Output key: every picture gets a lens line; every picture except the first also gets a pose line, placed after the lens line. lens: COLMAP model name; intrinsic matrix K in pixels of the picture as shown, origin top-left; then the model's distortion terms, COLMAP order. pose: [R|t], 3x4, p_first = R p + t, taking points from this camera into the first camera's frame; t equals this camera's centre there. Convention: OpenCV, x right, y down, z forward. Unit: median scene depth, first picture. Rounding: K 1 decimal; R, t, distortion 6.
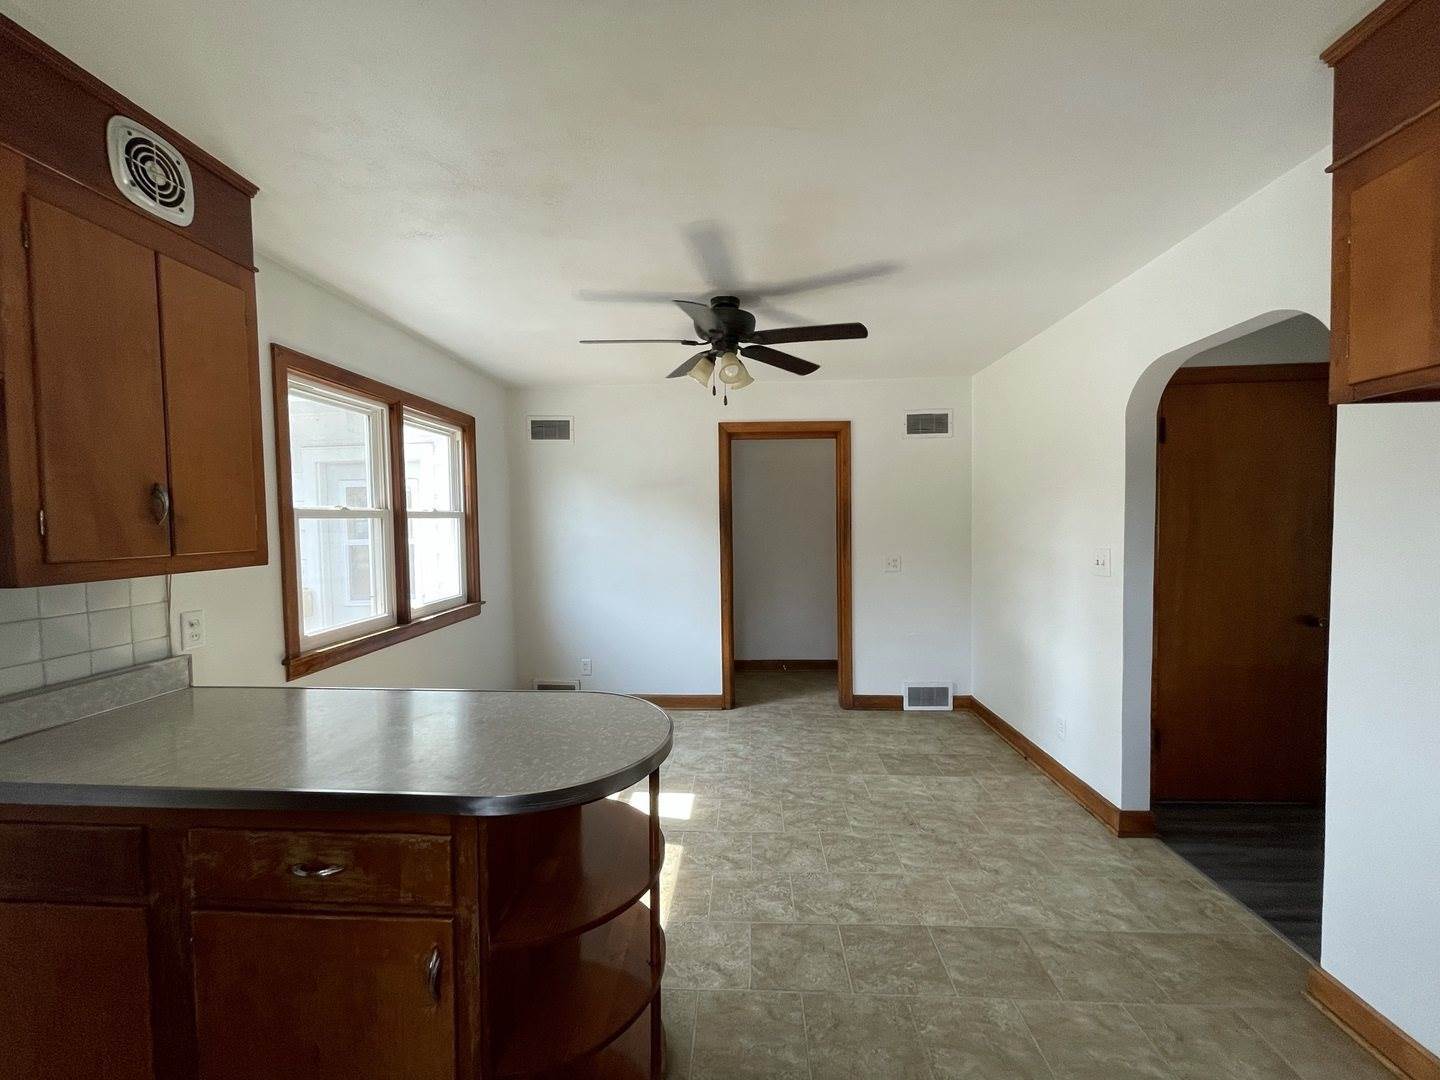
lens RADIAL K [[580.5, 0, 719.2], [0, 580.5, 544.4], [0, 0, 1]] dist [-0.000008, 0.000251]
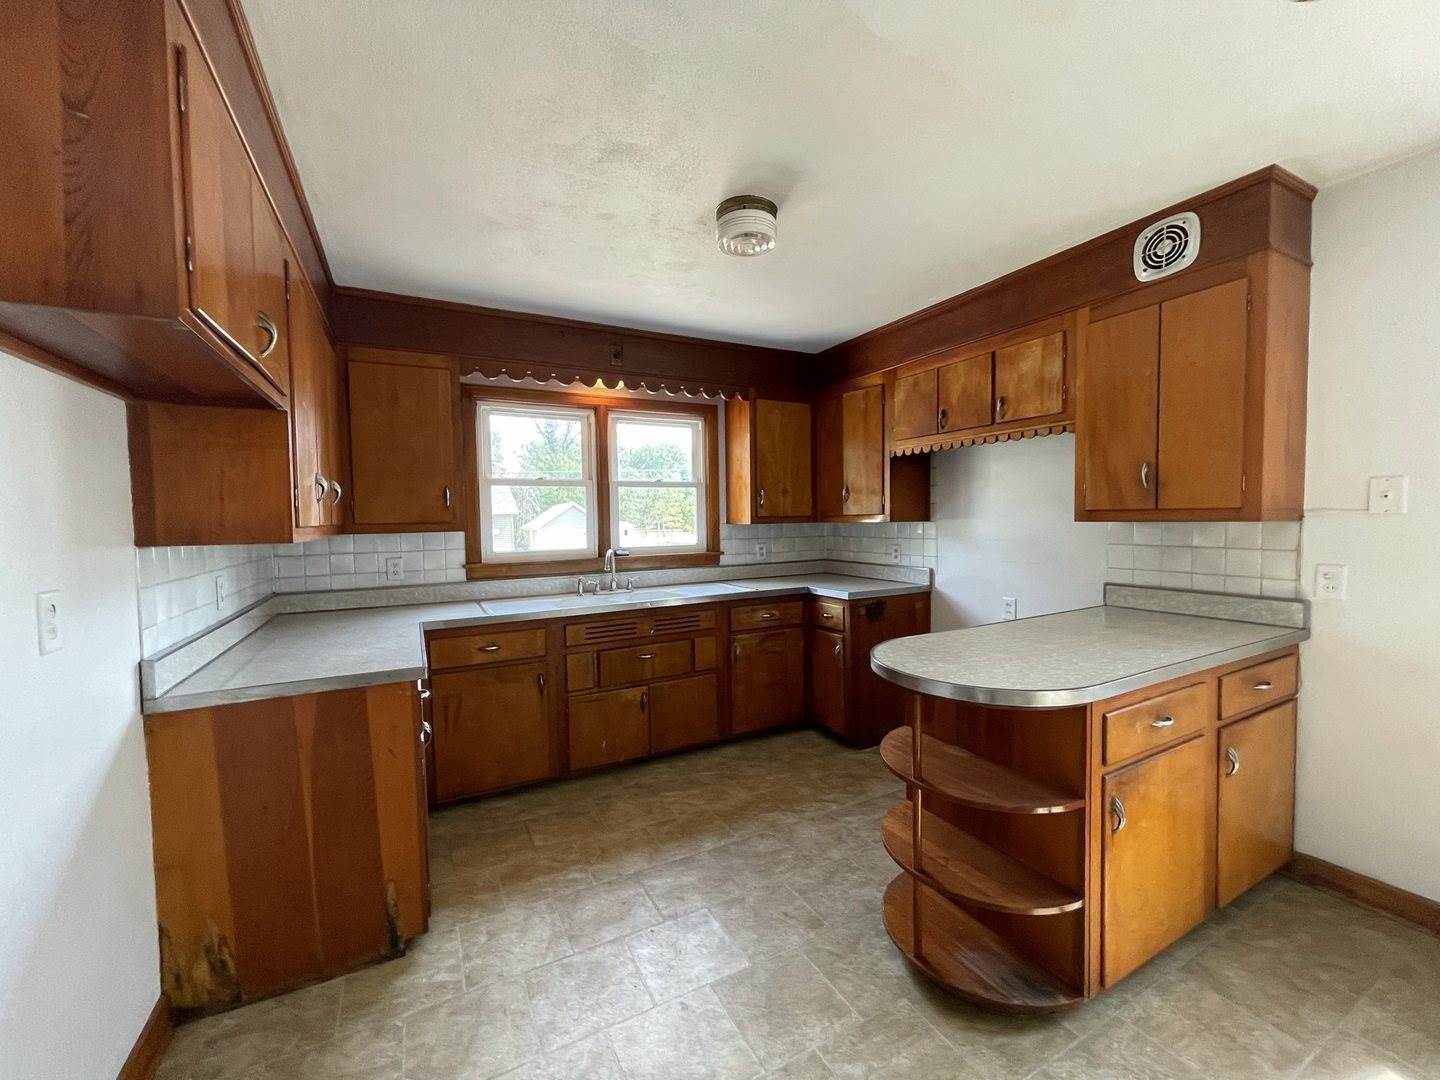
lens RADIAL K [[580.5, 0, 719.2], [0, 580.5, 544.4], [0, 0, 1]] dist [-0.000008, 0.000251]
pose [[-0.857004, 0.054421, -0.512428, 0.497189], [0.008500, 0.995765, 0.091537, -0.023440], [0.515239, 0.074092, -0.853838, 1.096808]]
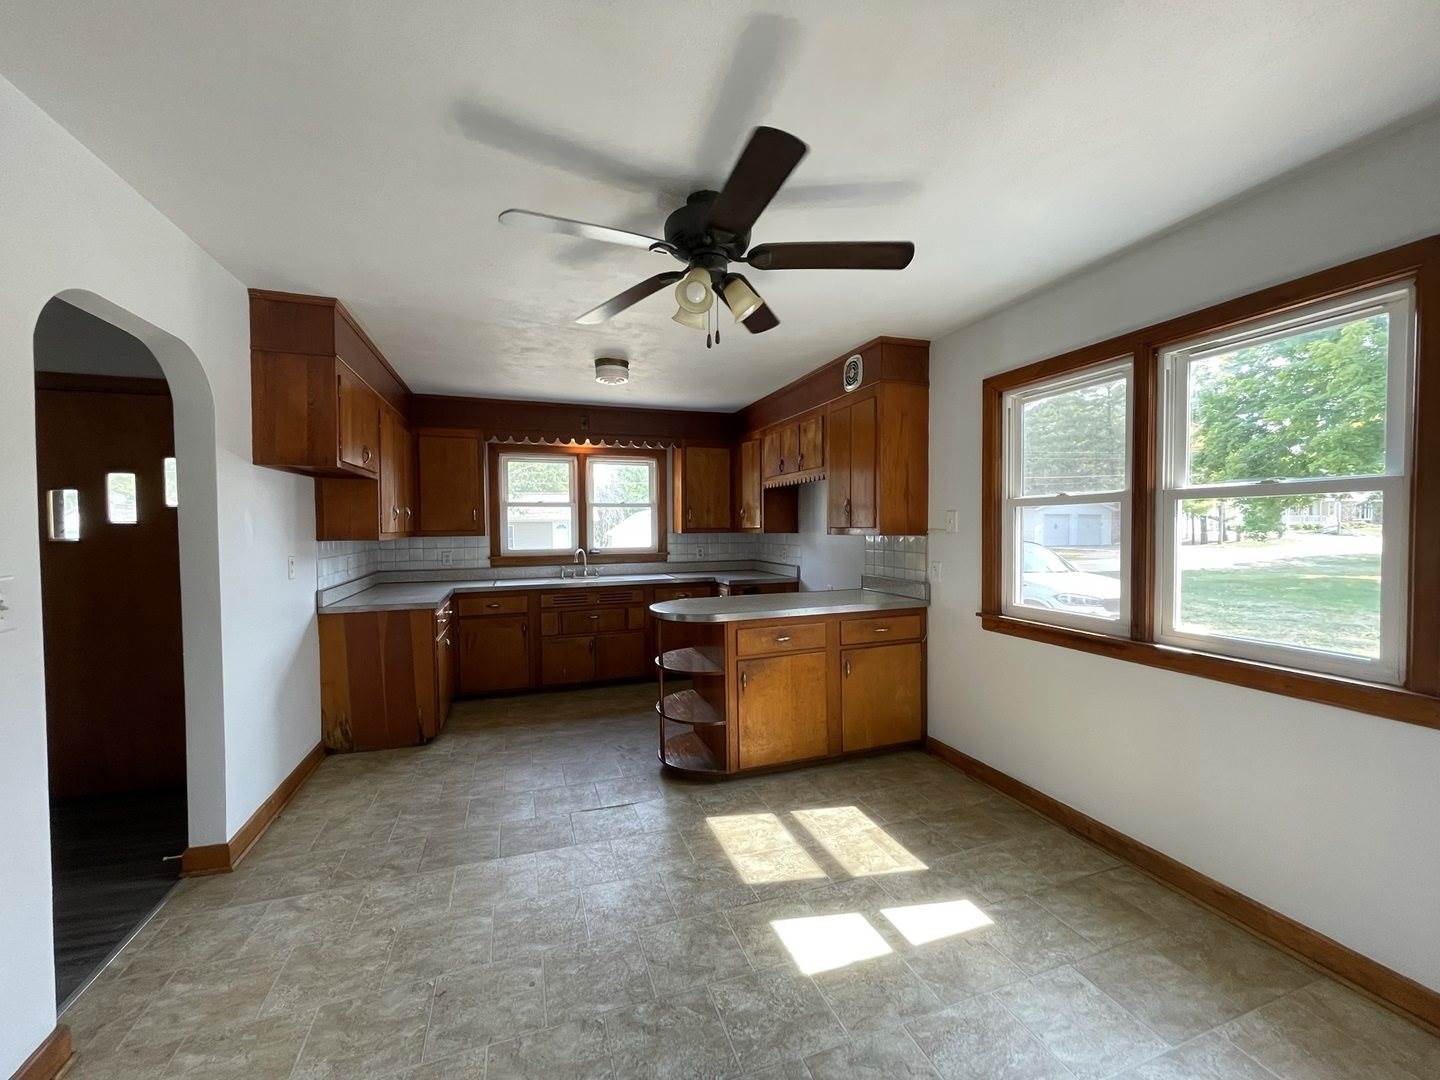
lens RADIAL K [[580.5, 0, 719.2], [0, 580.5, 544.4], [0, 0, 1]] dist [-0.000008, 0.000251]
pose [[-0.926035, 0.034996, -0.375813, 0.324709], [0.006205, 0.996969, 0.077550, -0.067305], [0.377388, 0.069482, -0.923445, 1.984724]]
